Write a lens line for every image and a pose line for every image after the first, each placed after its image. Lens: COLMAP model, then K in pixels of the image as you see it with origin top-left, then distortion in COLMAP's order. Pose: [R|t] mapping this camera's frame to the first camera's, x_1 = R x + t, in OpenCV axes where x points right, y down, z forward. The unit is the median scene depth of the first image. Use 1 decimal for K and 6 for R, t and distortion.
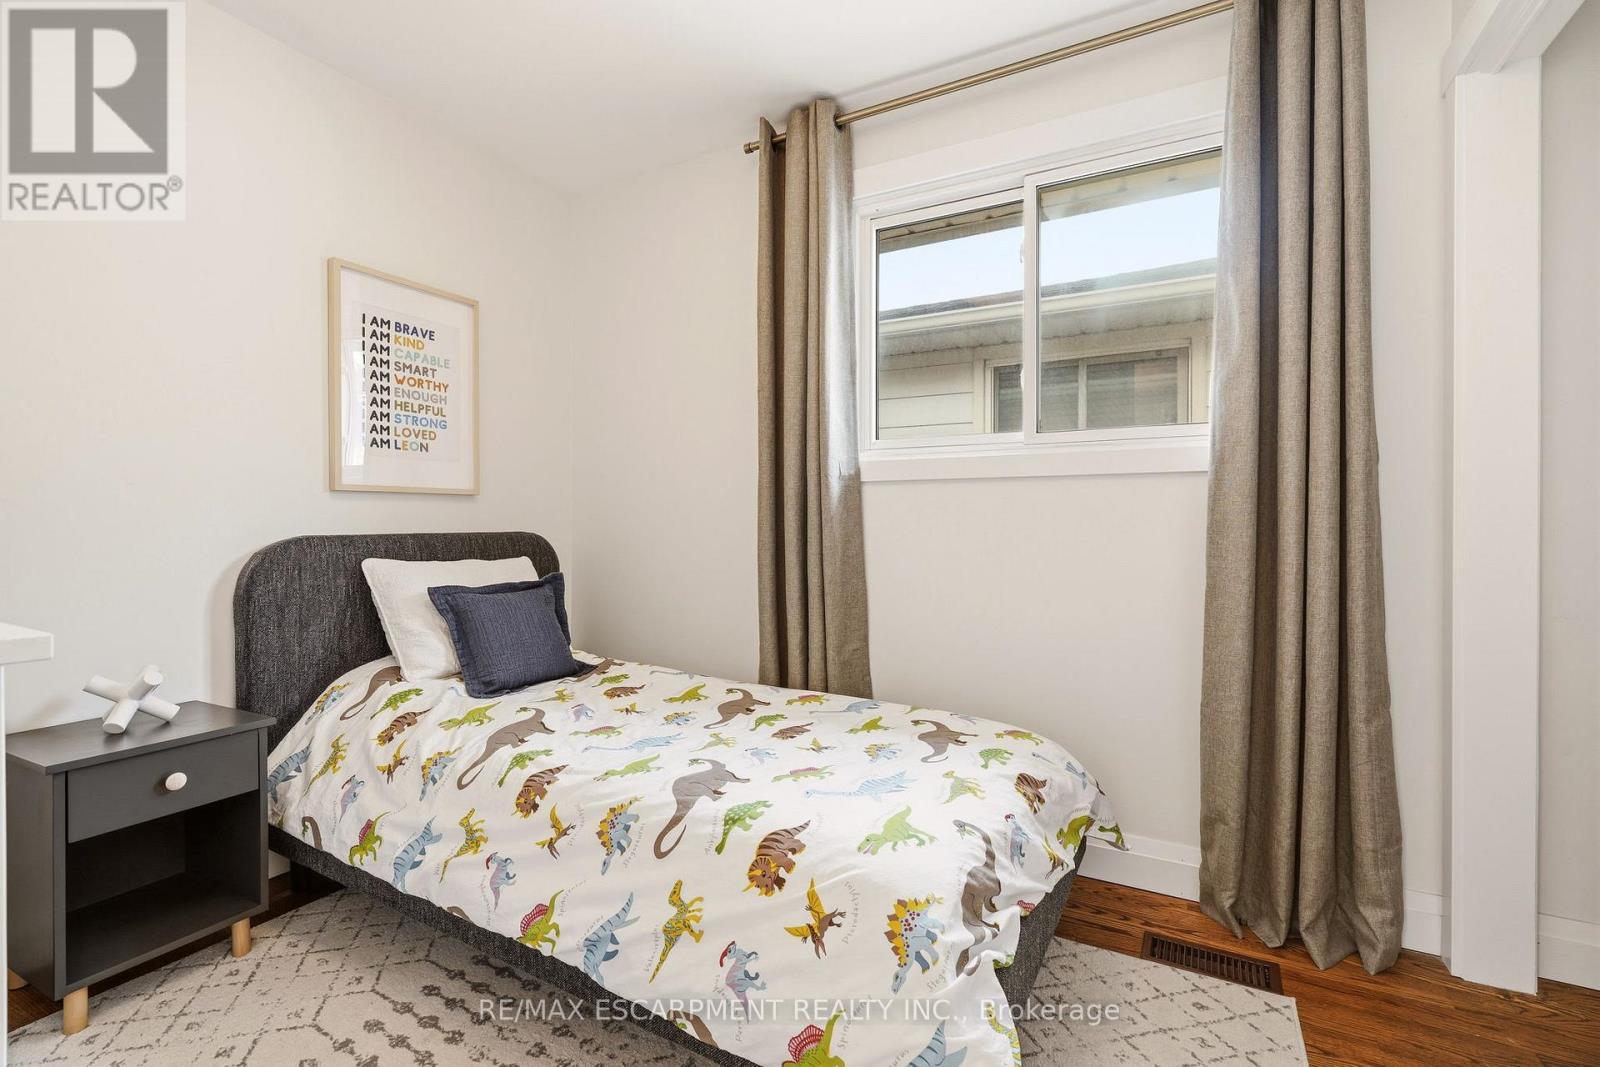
lens RADIAL K [[718.8, 0, 794.4], [0, 718.8, 529.4], [0, 0, 1]] dist [-0.004406, 0.000010]
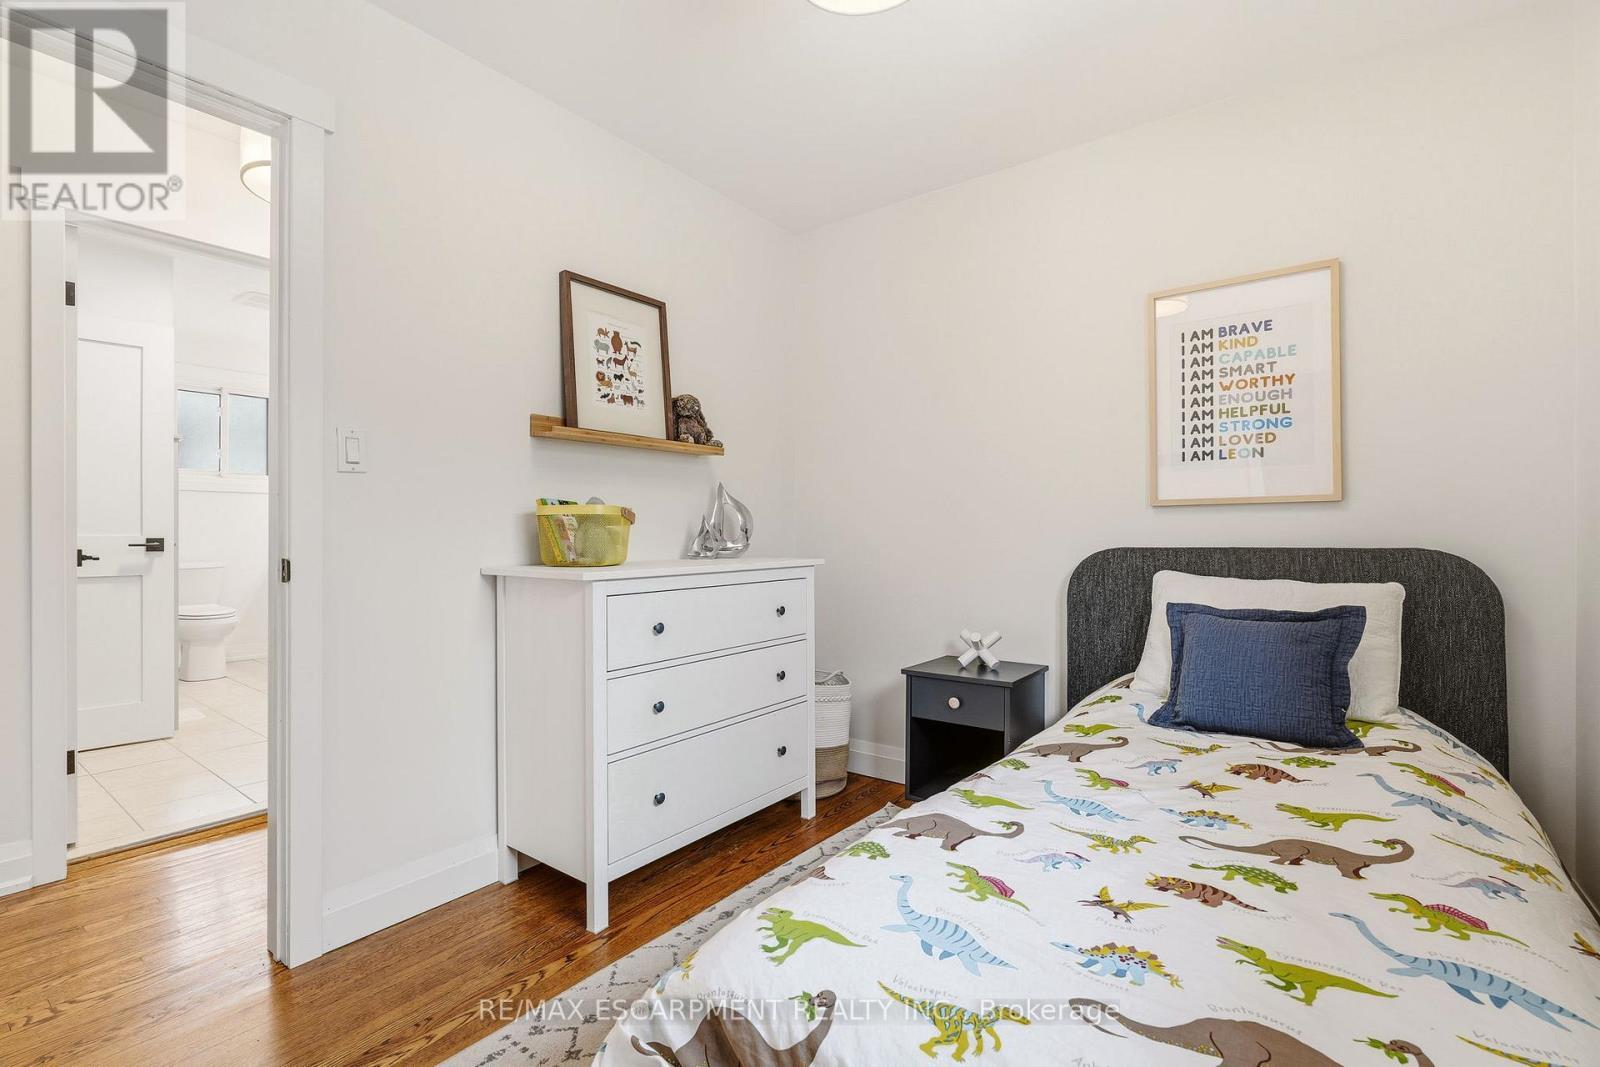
lens RADIAL K [[718.8, 0, 792.5], [0, 718.8, 531.5], [0, 0, 1]] dist [-0.004406, 0.000010]
pose [[-0.150216, -0.004772, -0.988642, 0.483437], [-0.004249, 0.999982, -0.004181, -0.008798], [0.988644, 0.003572, -0.150234, 0.580414]]
